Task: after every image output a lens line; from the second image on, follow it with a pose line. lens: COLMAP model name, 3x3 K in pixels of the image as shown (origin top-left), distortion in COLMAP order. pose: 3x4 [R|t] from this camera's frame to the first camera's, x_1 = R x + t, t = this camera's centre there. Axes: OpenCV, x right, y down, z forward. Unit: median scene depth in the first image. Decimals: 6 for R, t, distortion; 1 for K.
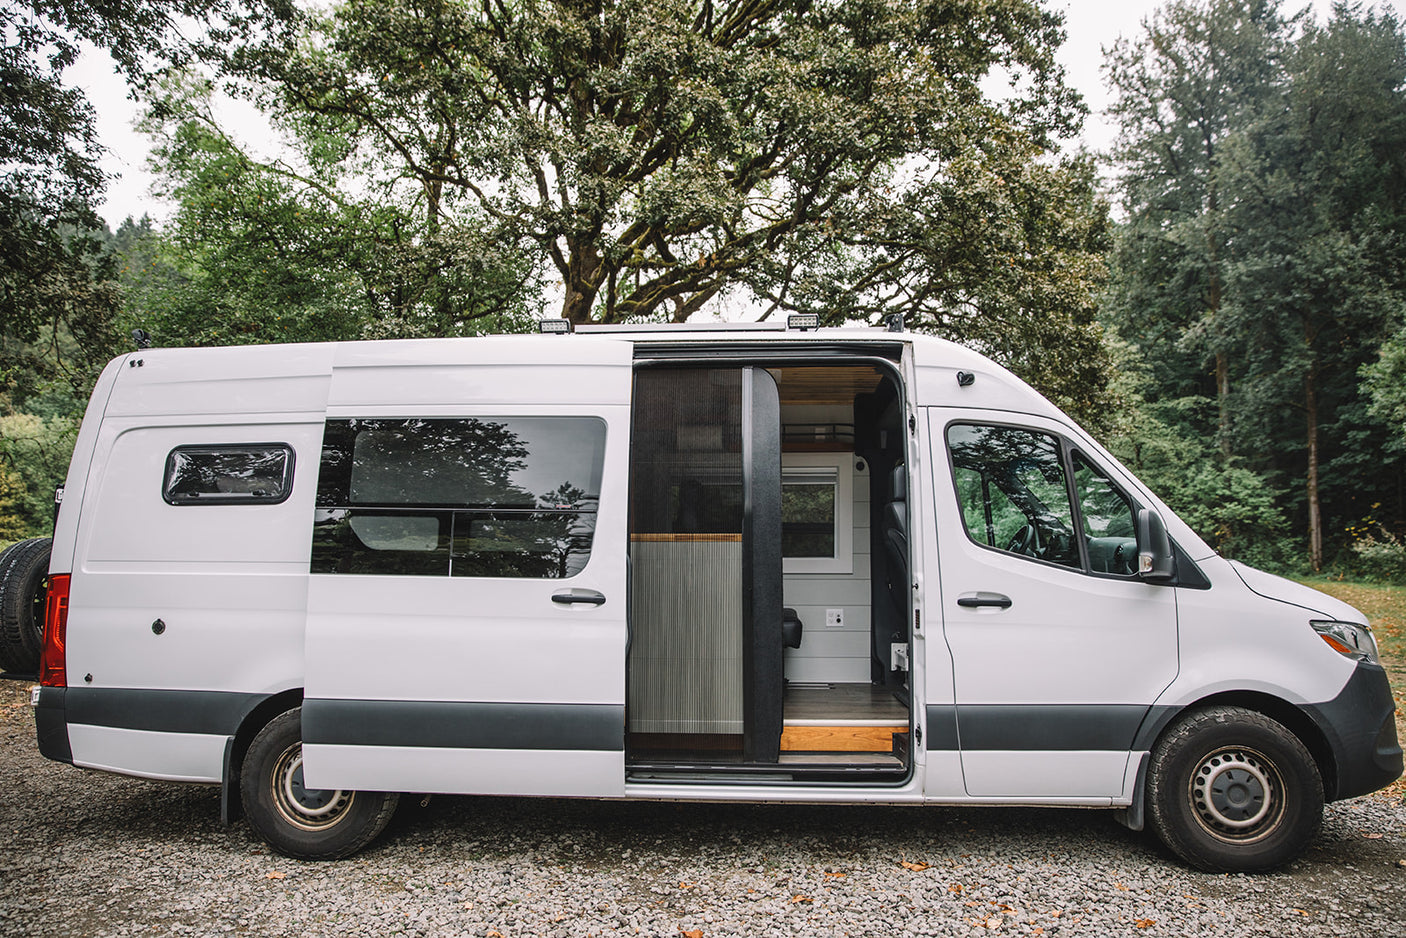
lens RADIAL K [[963.4, 0, 696.4], [0, 963.4, 470.8], [0, 0, 1]] dist [-0.110284, 0.088834]
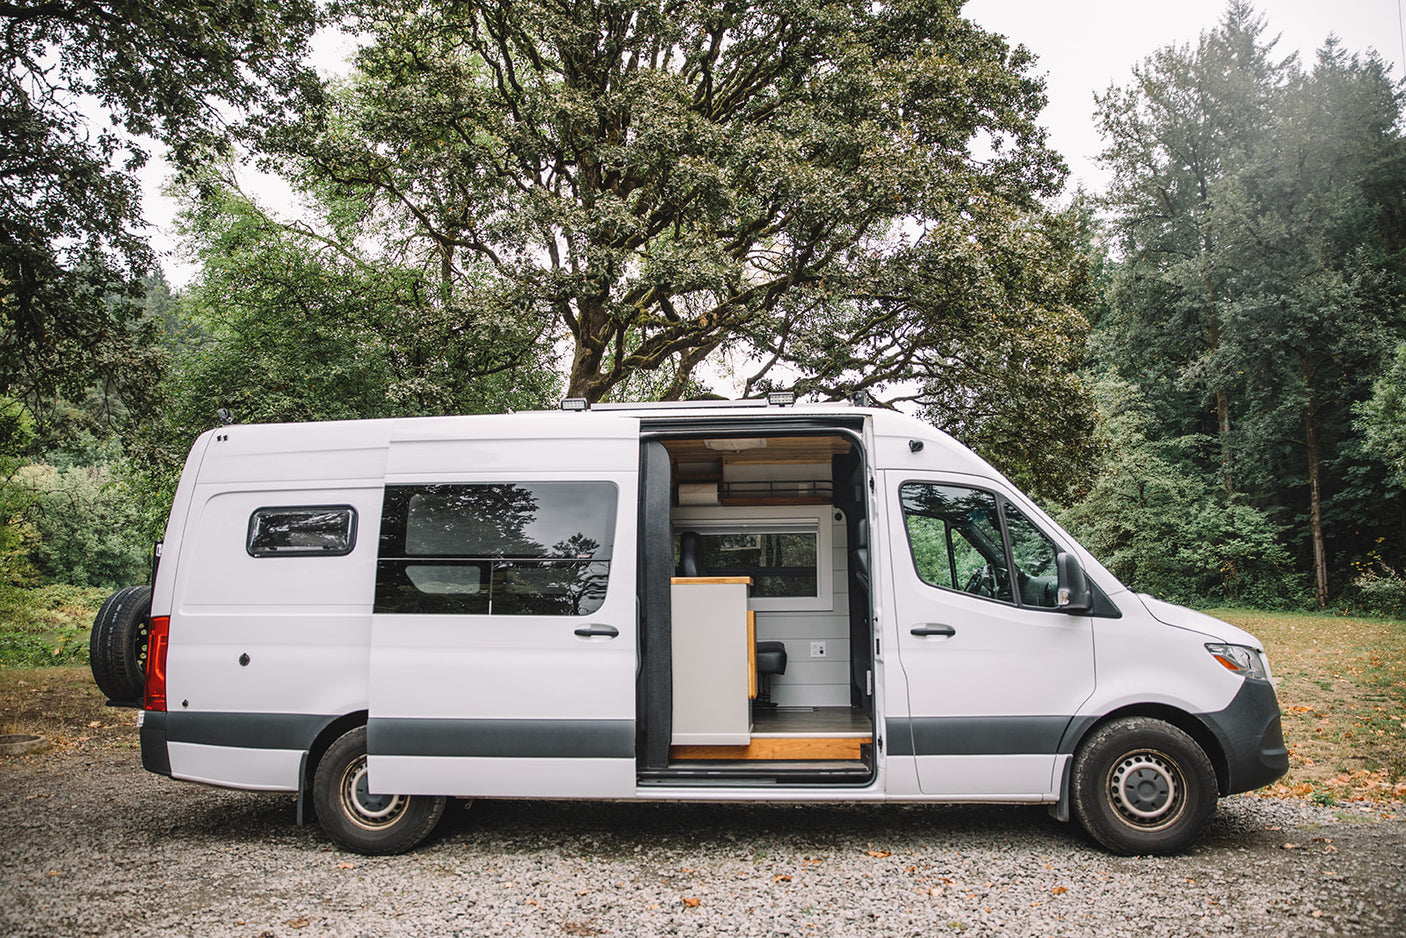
lens RADIAL K [[966.3, 0, 696.8], [0, 966.3, 470.8], [0, 0, 1]] dist [-0.108415, 0.089205]
pose [[0.999896, -0.011756, -0.008375, 0.001514], [0.011374, 0.998955, -0.044270, -0.001398], [0.008886, 0.044170, 0.998985, -0.020589]]
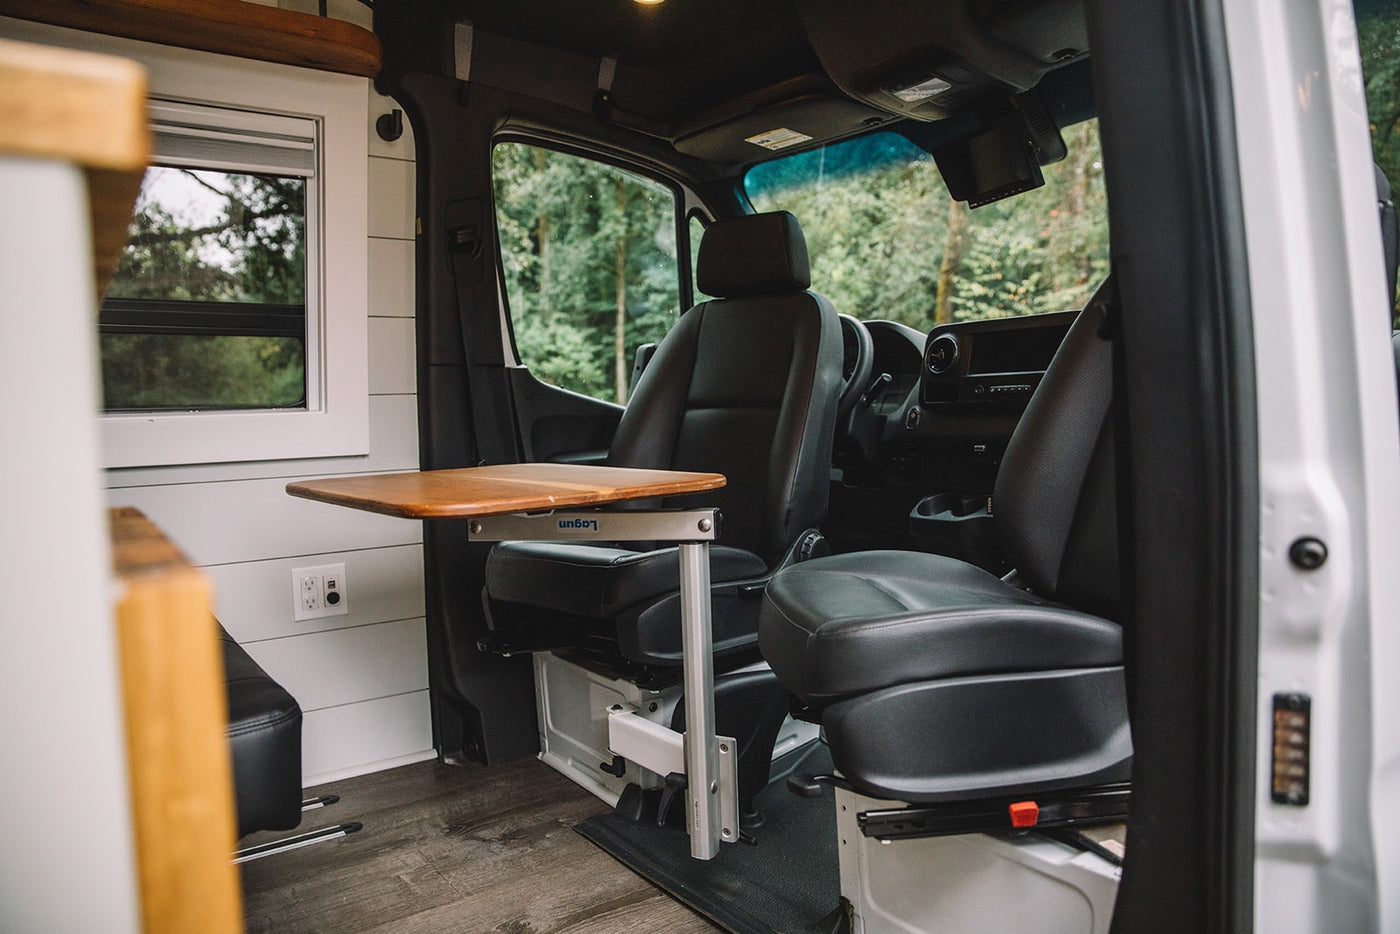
lens RADIAL K [[950.4, 0, 695.7], [0, 950.4, 465.3], [0, 0, 1]] dist [-0.114673, 0.084016]
pose [[0.766405, -0.063563, 0.639205, 0.005401], [-0.028831, 0.990686, 0.133082, 0.008406], [-0.641711, -0.120423, 0.757434, 0.089491]]
